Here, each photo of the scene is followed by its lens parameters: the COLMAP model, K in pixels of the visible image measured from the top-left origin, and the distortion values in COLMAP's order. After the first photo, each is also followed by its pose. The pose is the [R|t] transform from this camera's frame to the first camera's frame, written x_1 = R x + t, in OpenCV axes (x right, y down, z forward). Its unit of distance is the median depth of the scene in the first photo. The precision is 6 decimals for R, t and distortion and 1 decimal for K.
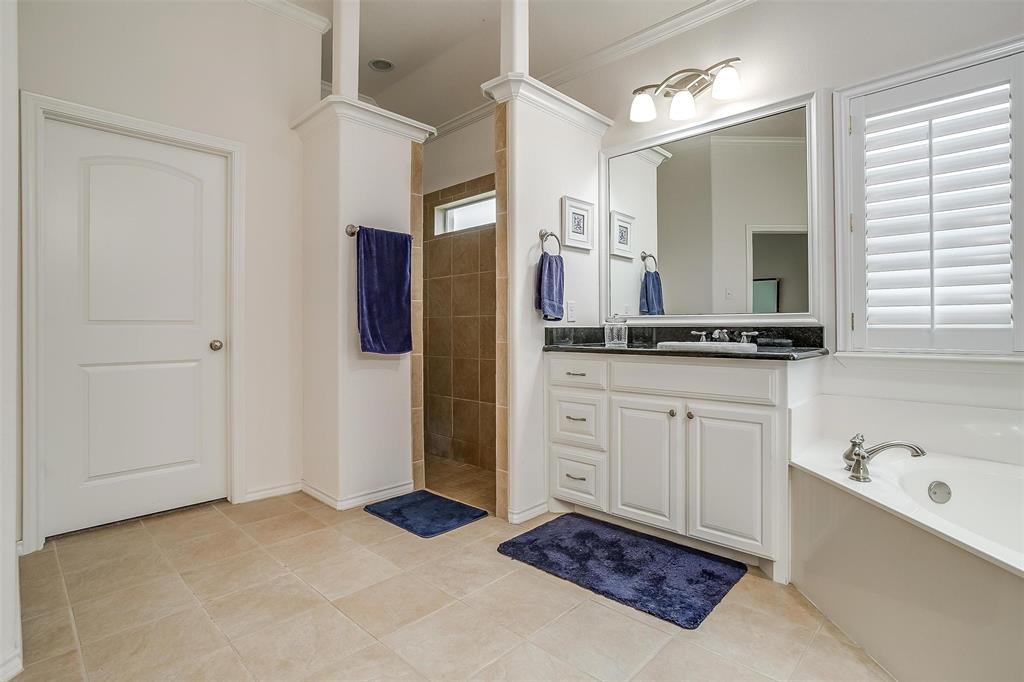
lens RADIAL K [[497.9, 0, 517.9], [0, 497.9, 328.2], [0, 0, 1]] dist [-0.047082, 0.022190]
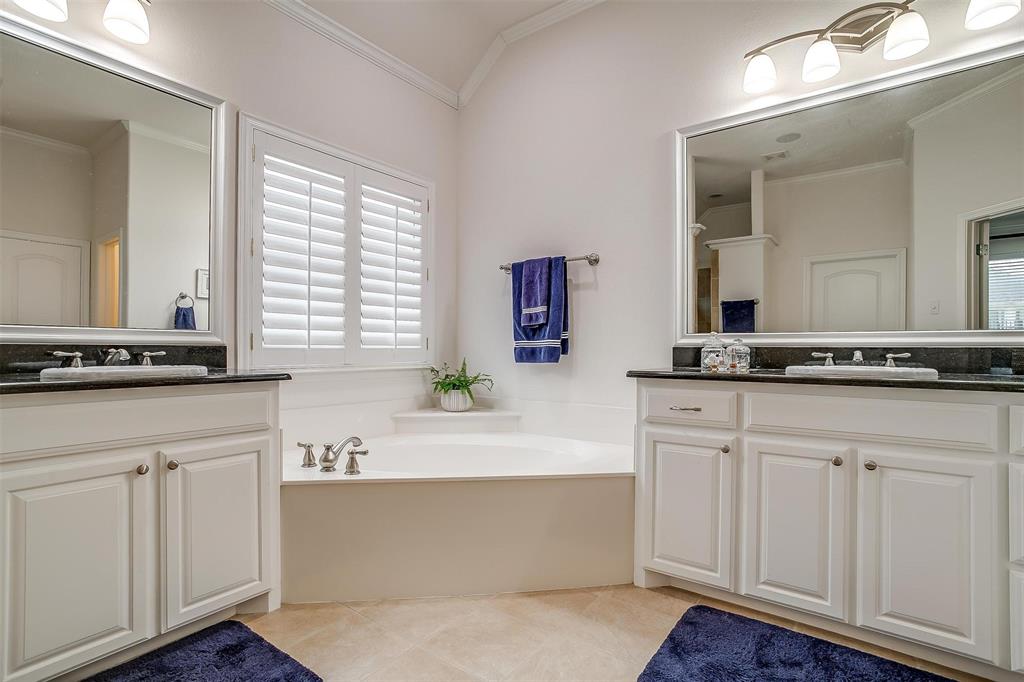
lens RADIAL K [[497.9, 0, 517.4], [0, 497.9, 346.4], [0, 0, 1]] dist [-0.047082, 0.022190]
pose [[-0.125403, 0.003550, 0.992100, -0.443662], [-0.007498, 0.999962, -0.004526, -0.002390], [-0.992078, -0.008006, -0.125371, 0.584391]]
